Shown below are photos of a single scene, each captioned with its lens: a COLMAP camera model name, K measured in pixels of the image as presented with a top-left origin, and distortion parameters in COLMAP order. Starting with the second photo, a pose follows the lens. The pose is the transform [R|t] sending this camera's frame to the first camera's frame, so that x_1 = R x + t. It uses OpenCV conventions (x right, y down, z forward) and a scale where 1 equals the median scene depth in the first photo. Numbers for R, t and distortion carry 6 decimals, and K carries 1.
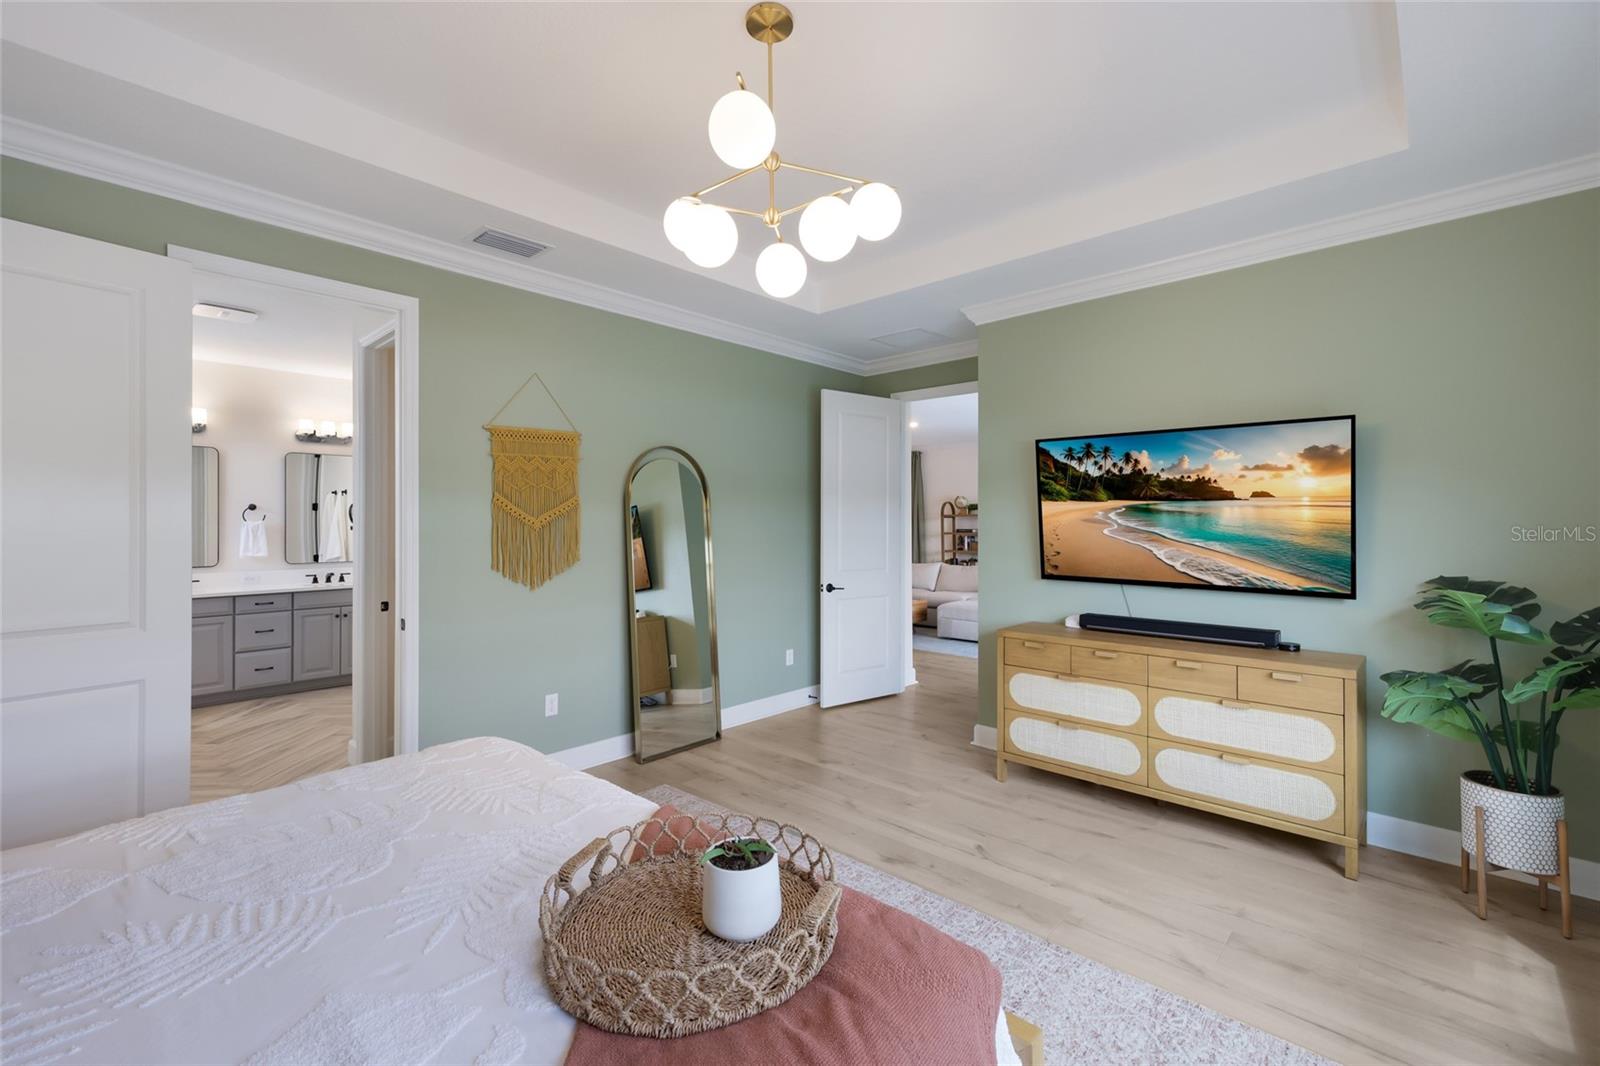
lens RADIAL K [[706.0, 0, 808.6], [0, 706.0, 517.6], [0, 0, 1]] dist [0.011663, 0.001002]
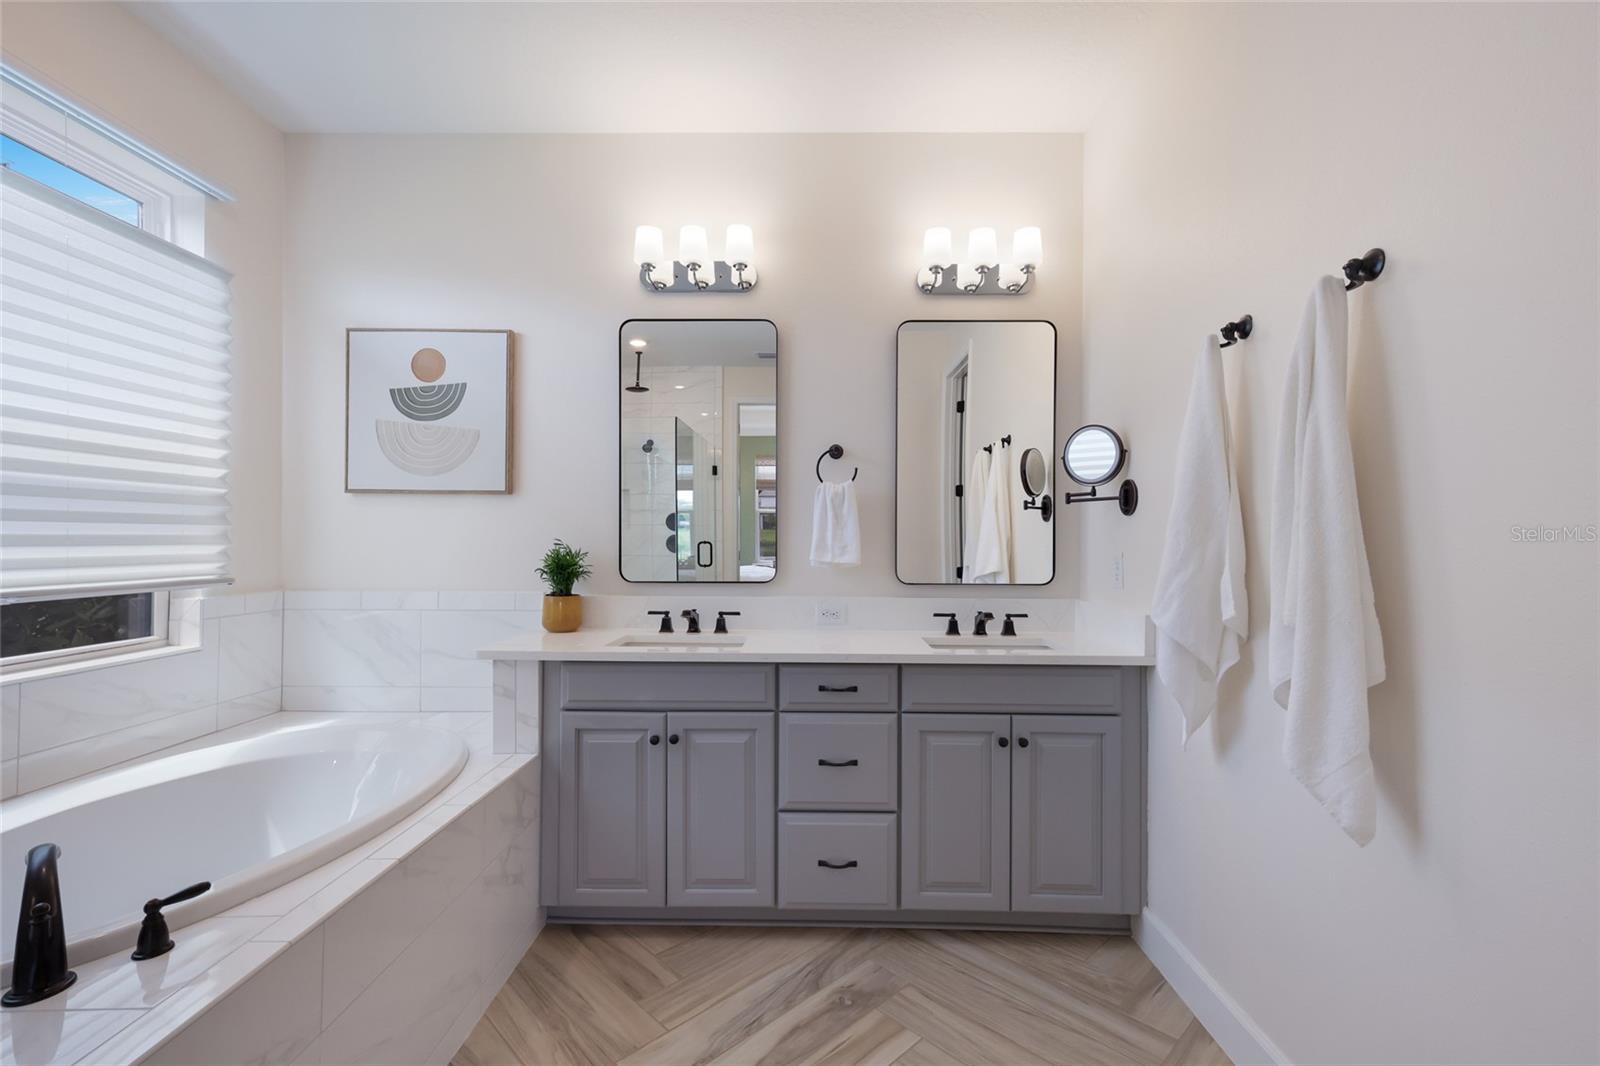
lens RADIAL K [[706.0, 0, 802.7], [0, 706.0, 533.6], [0, 0, 1]] dist [0.011663, 0.001002]
pose [[0.672987, 0.000272, -0.739654, -0.470476], [-0.005279, 0.999976, -0.004436, 0.037915], [0.739635, 0.006890, 0.672973, 0.688668]]
